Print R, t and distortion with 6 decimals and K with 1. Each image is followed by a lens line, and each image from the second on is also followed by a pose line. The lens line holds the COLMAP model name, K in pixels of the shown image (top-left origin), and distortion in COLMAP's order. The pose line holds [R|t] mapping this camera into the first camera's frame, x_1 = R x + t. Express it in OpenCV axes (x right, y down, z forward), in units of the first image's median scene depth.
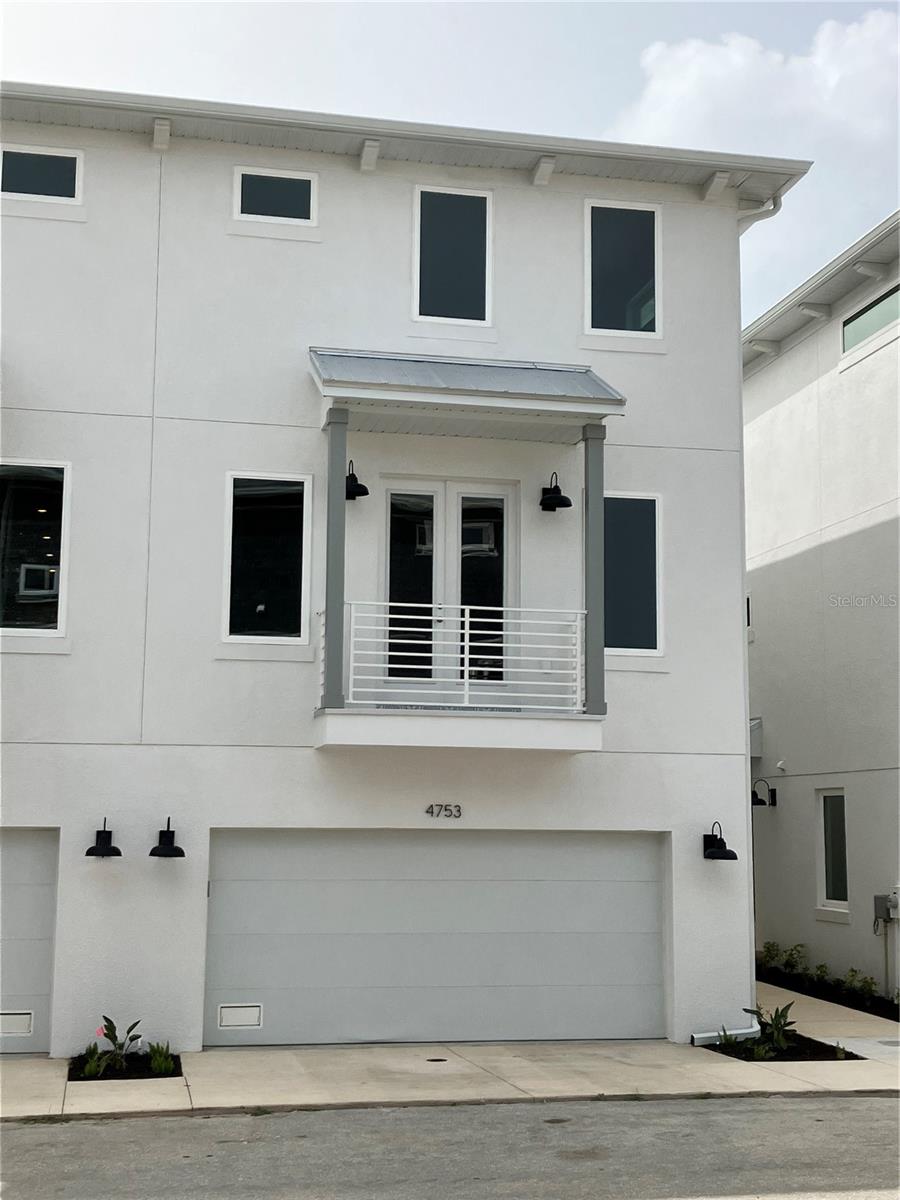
lens RADIAL K [[1633.6, 0, 453.6], [0, 1633.6, 575.6], [0, 0, 1]] dist [0.042103, 0.000000]
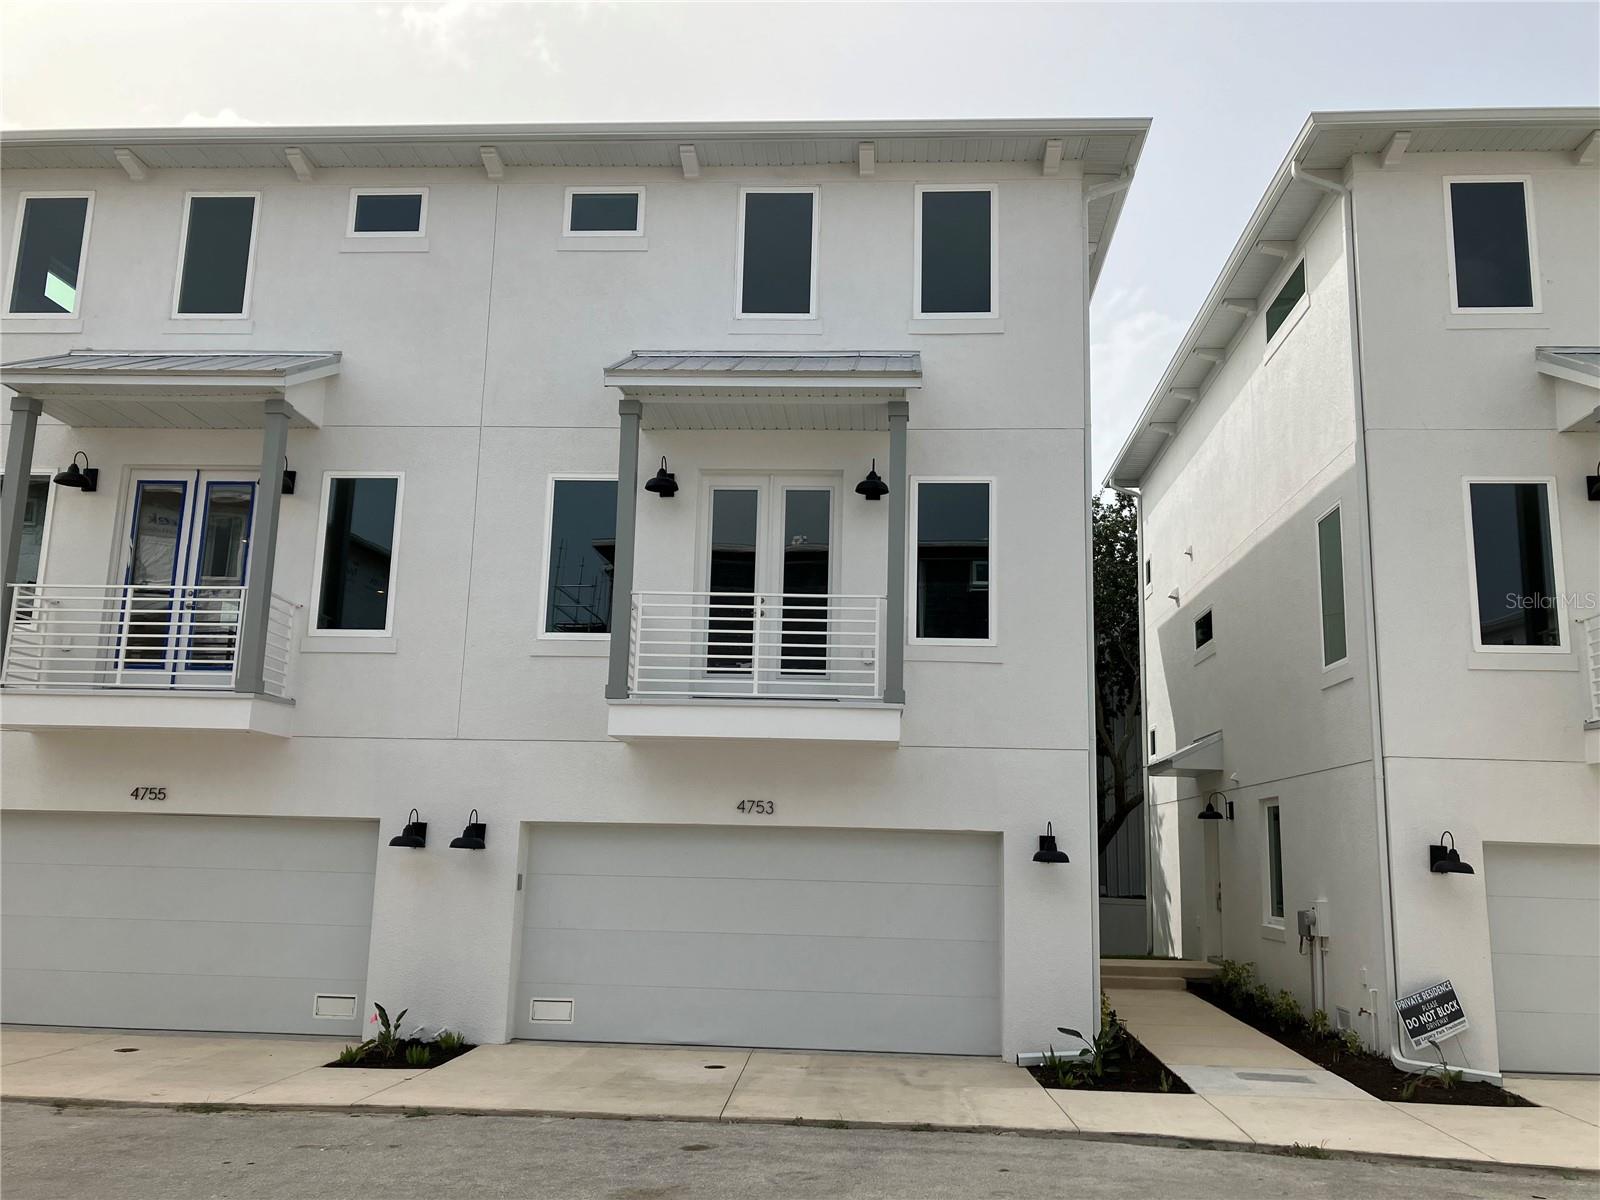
lens RADIAL K [[1306.0, 0, 808.6], [0, 1306.0, 604.4], [0, 0, 1]] dist [0.021266, -0.018475]
pose [[0.963257, -0.036243, -0.266126, 0.235500], [0.025505, 0.998719, -0.043695, 0.058064], [0.267369, 0.035302, 0.962947, 0.254994]]
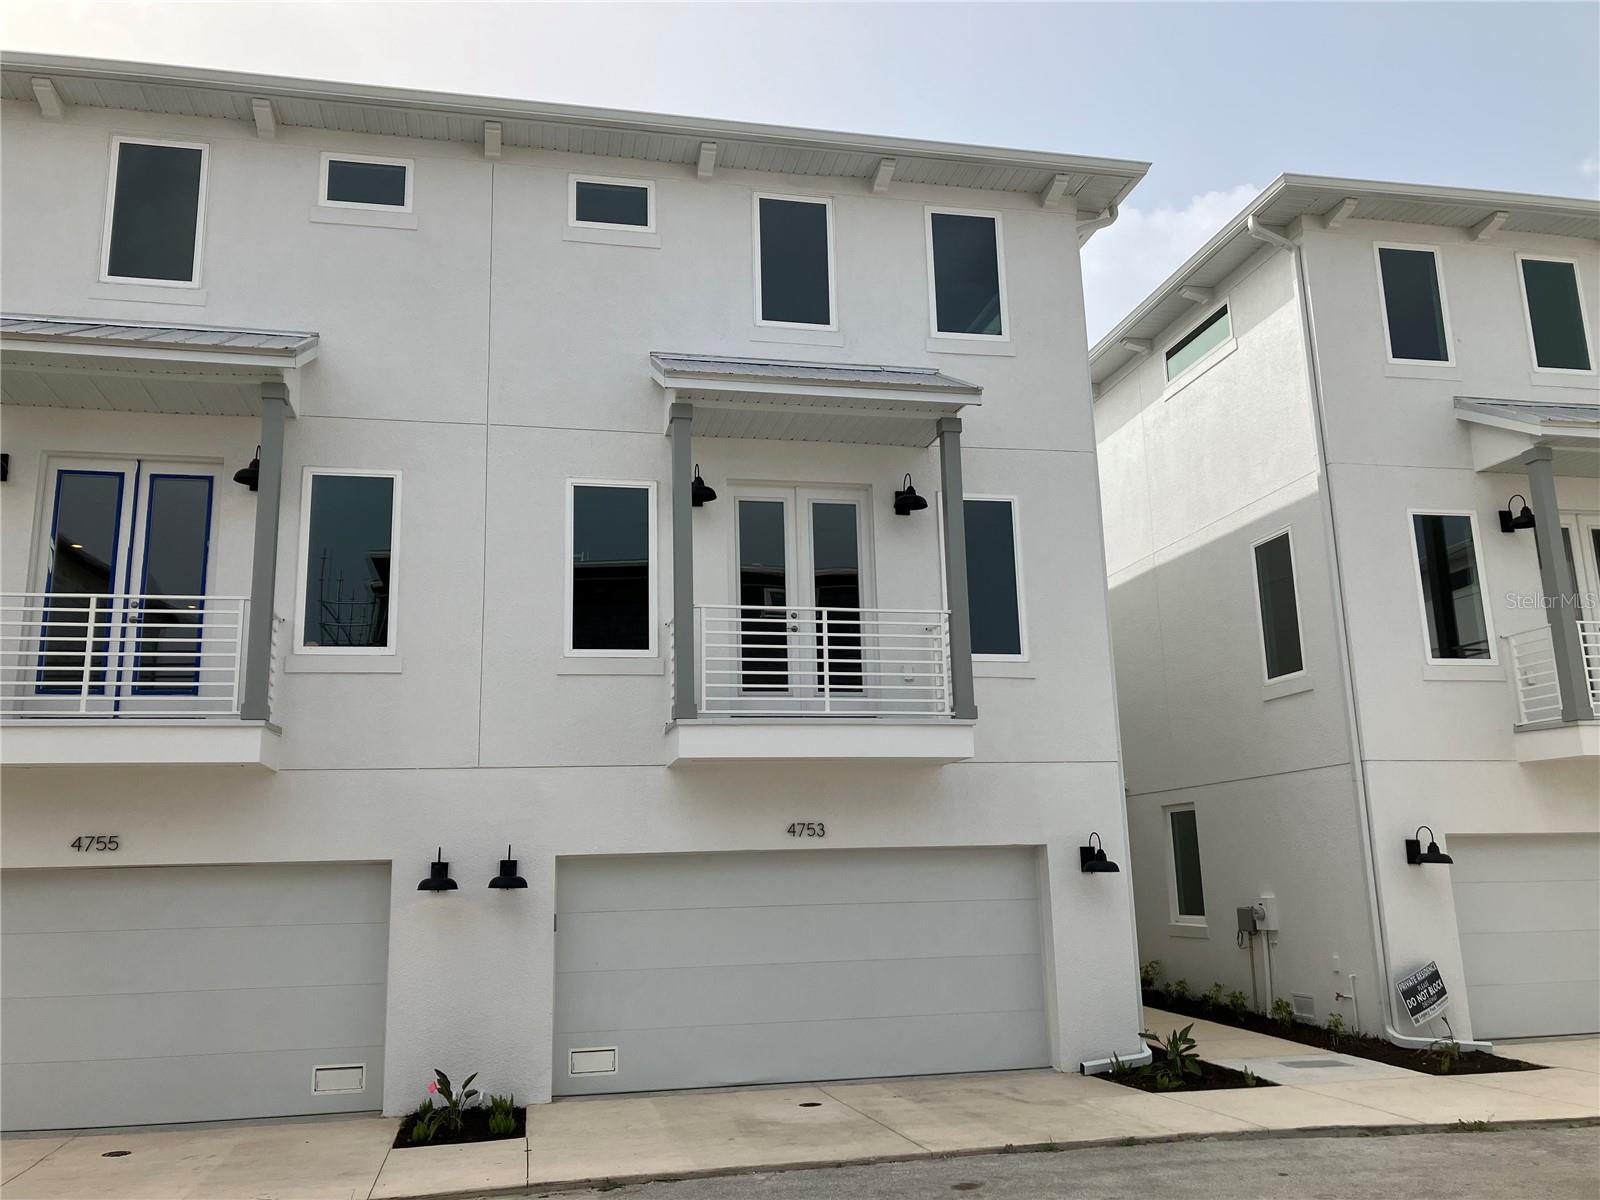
lens RADIAL K [[1306.0, 0, 794.6], [0, 1306.0, 589.7], [0, 0, 1]] dist [0.021266, -0.018475]
pose [[0.999401, -0.033164, 0.009915, -0.015545], [0.033725, 0.997438, -0.063090, 0.053439], [-0.007797, 0.063386, 0.997959, 0.242321]]
